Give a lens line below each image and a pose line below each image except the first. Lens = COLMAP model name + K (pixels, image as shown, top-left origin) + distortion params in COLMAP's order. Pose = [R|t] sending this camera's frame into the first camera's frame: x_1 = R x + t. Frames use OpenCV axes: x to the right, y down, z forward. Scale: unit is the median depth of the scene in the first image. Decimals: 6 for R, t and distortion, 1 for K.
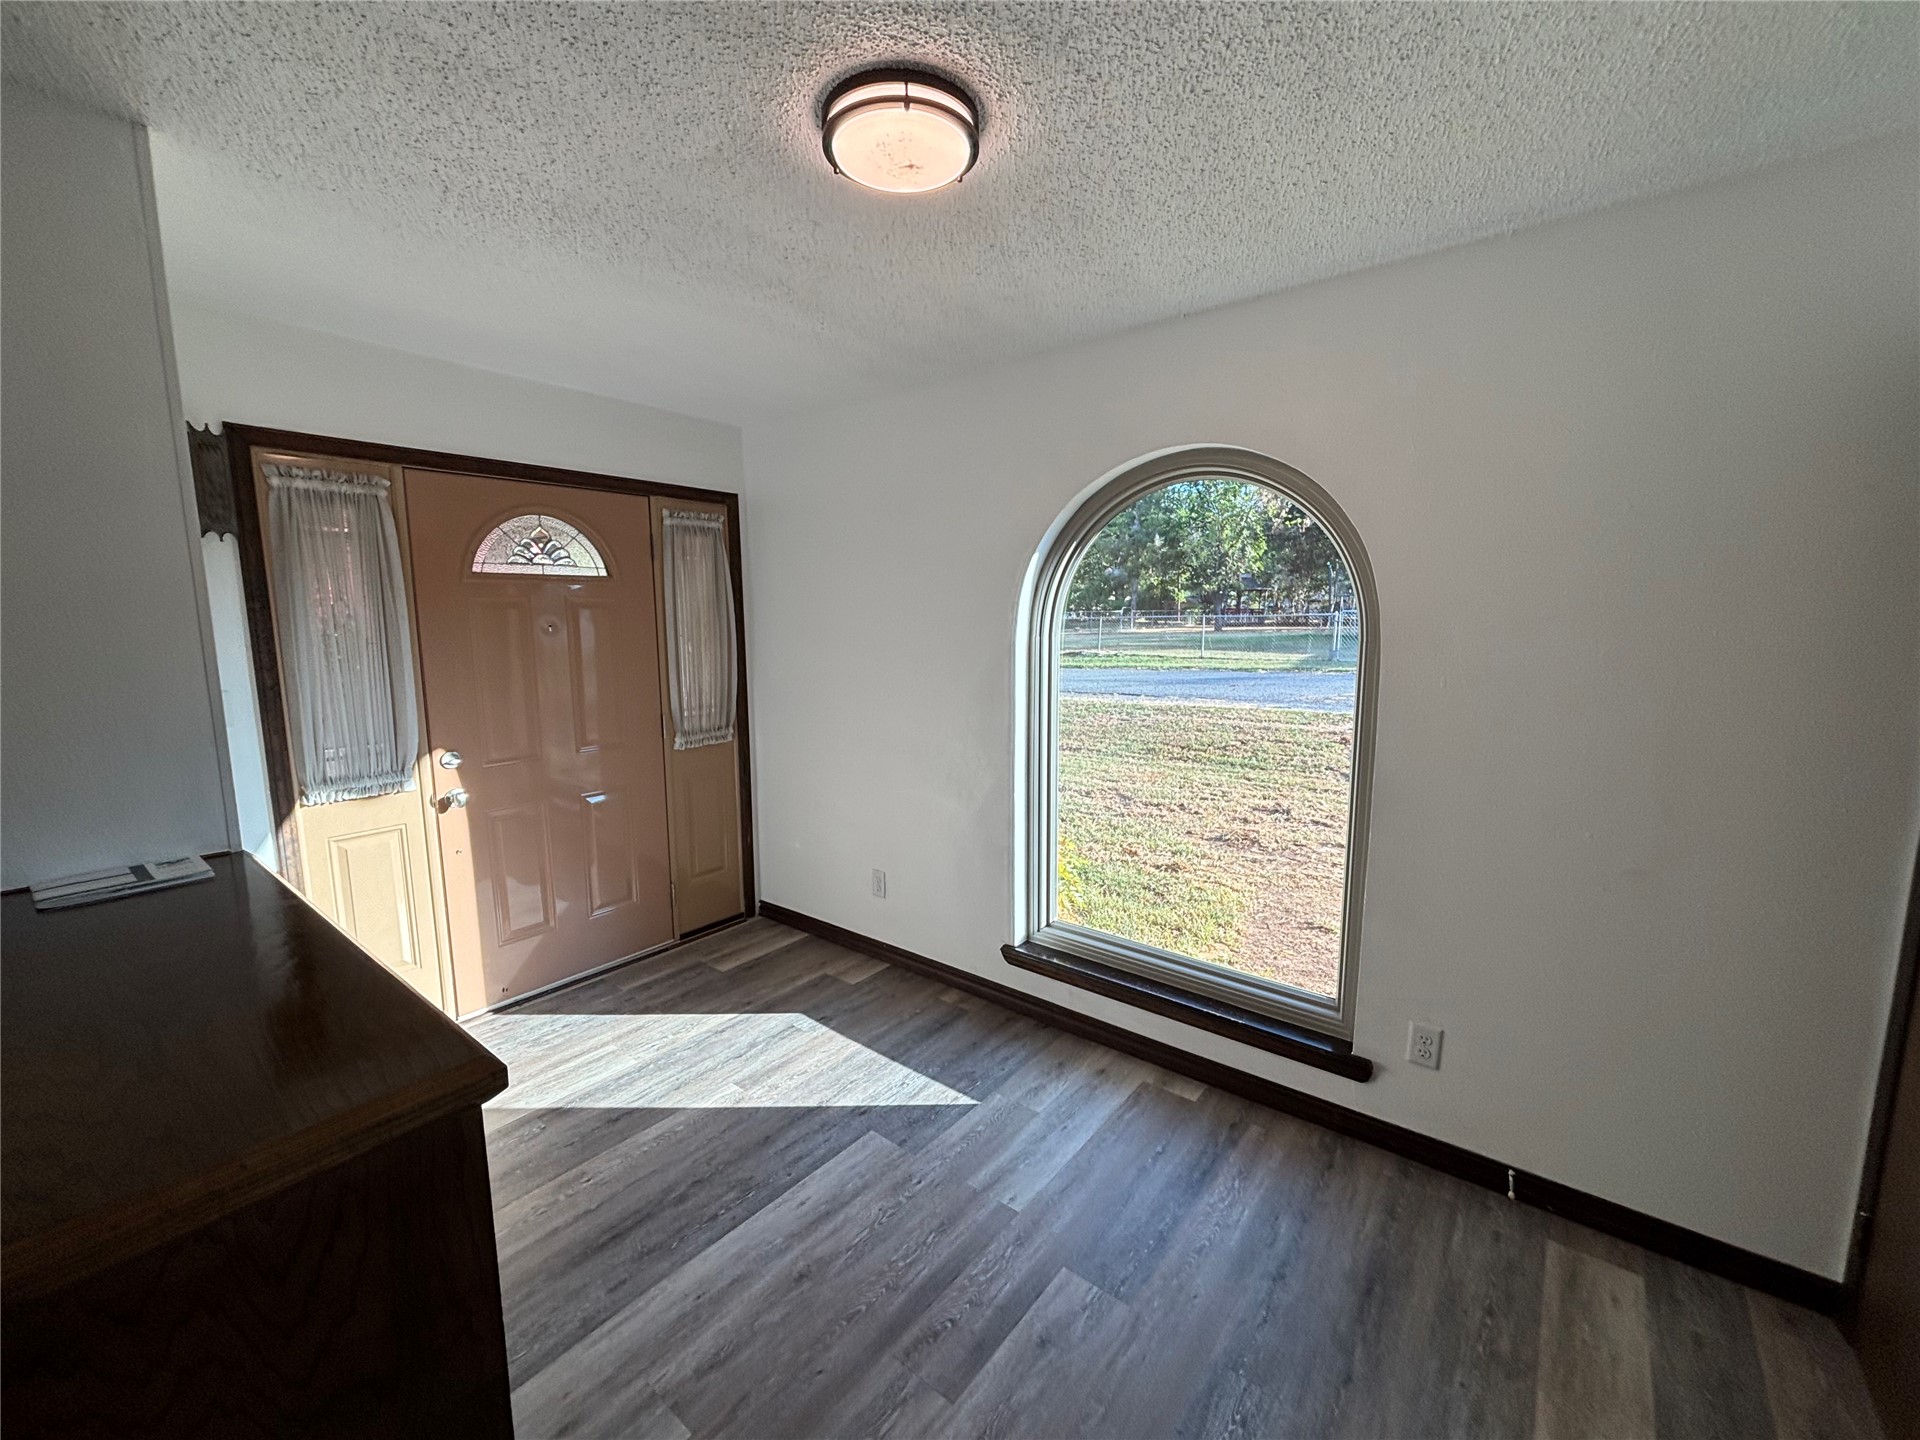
lens RADIAL K [[764.6, 0, 960.5], [0, 764.6, 719.8], [0, 0, 1]] dist [-0.003167, -0.000761]
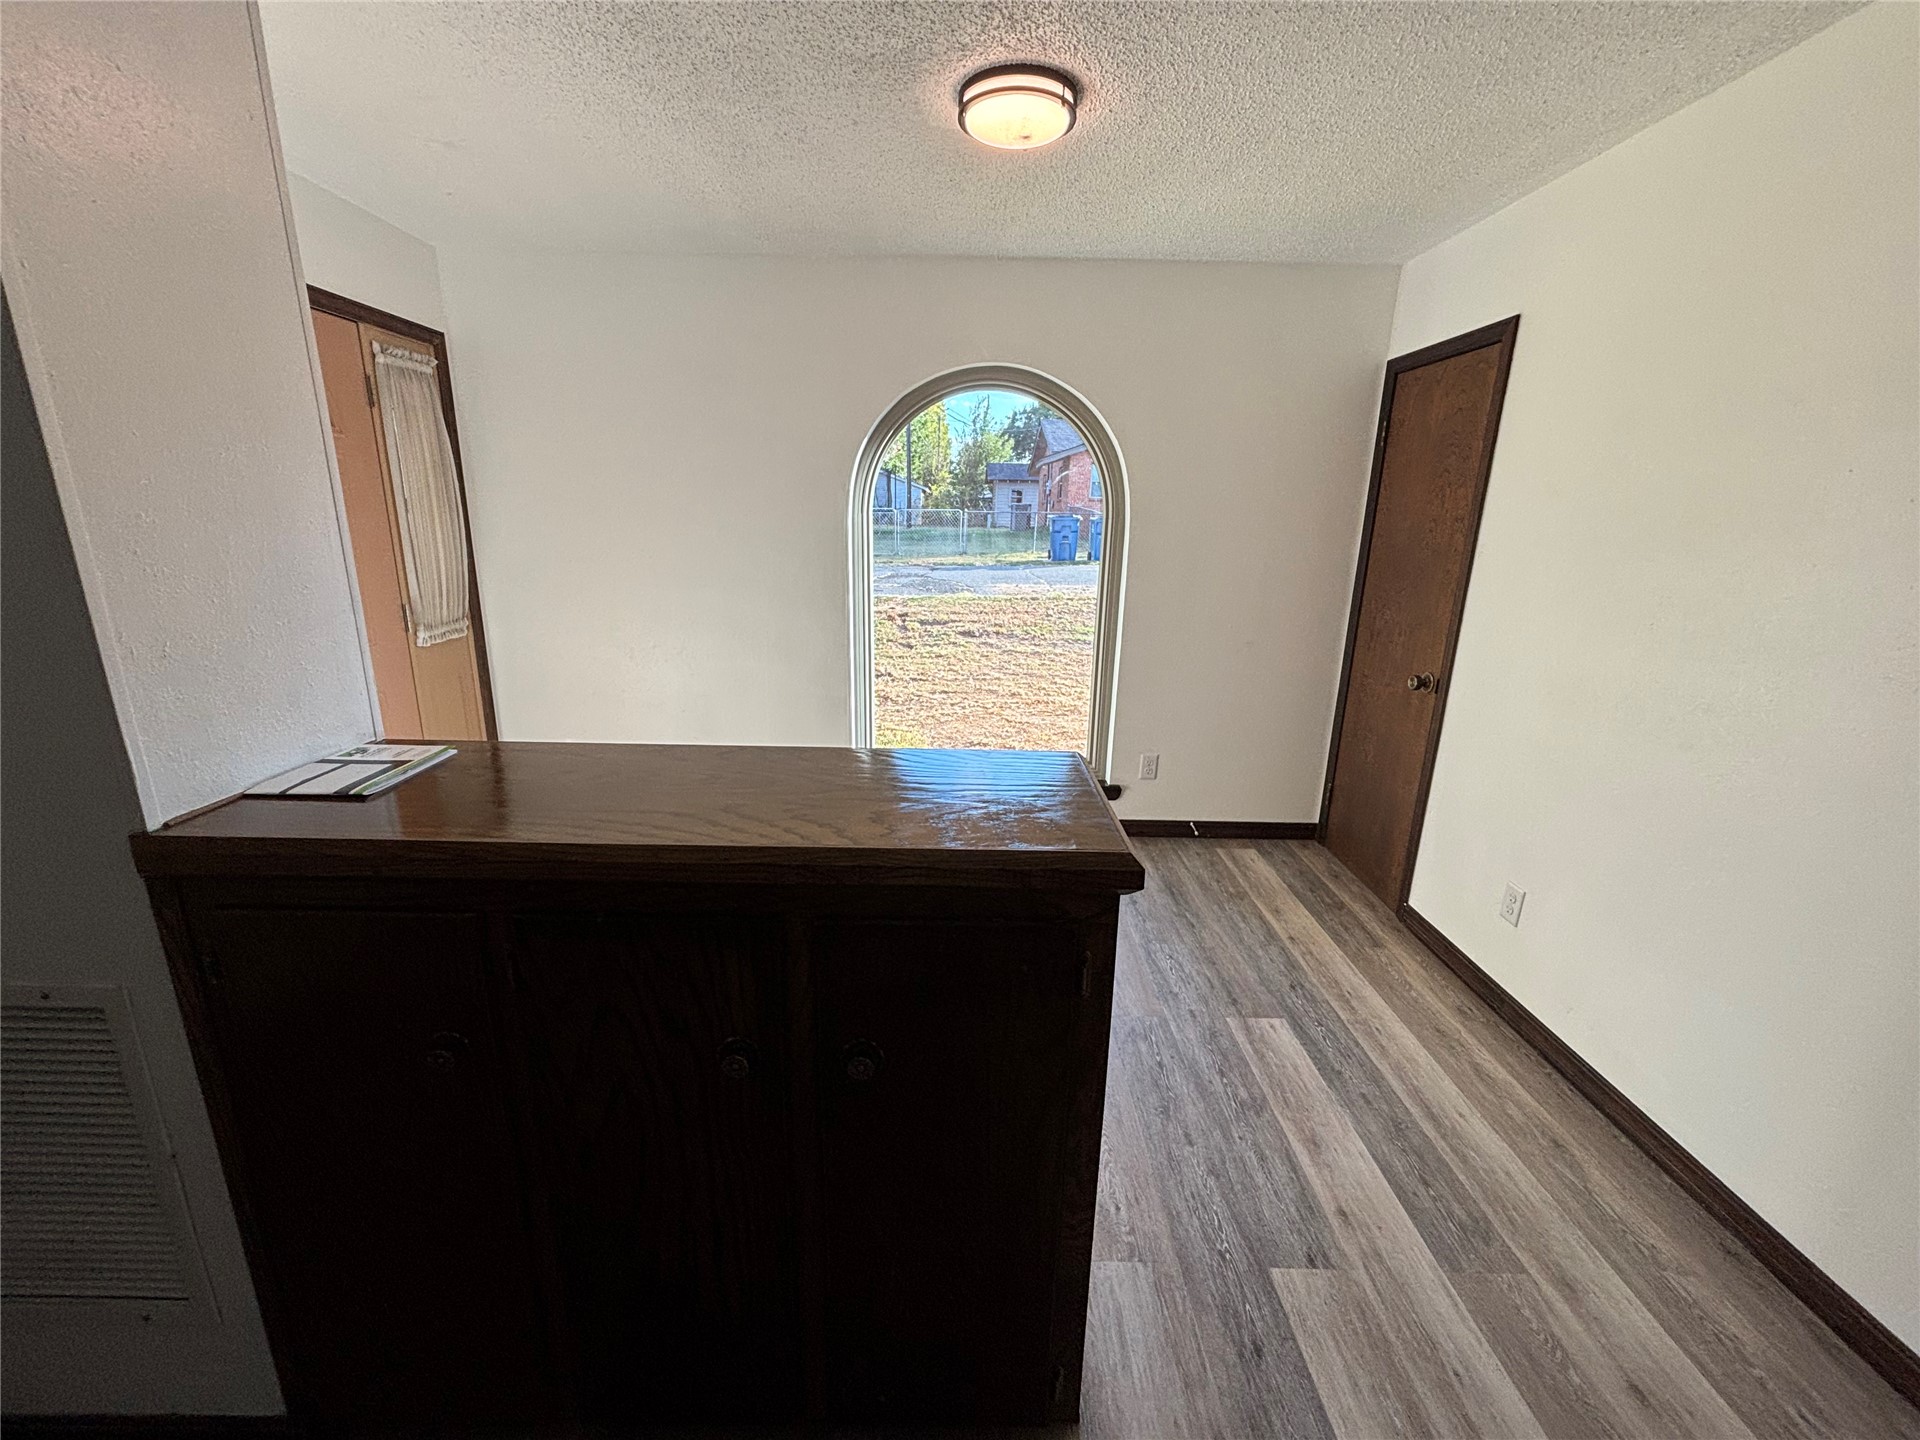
lens RADIAL K [[764.6, 0, 961.7], [0, 764.6, 715.0], [0, 0, 1]] dist [-0.003167, -0.000761]
pose [[0.786820, -0.143577, 0.600251, -0.424886], [0.066010, 0.986563, 0.149453, 0.027543], [-0.613643, -0.077970, 0.785725, -0.025507]]
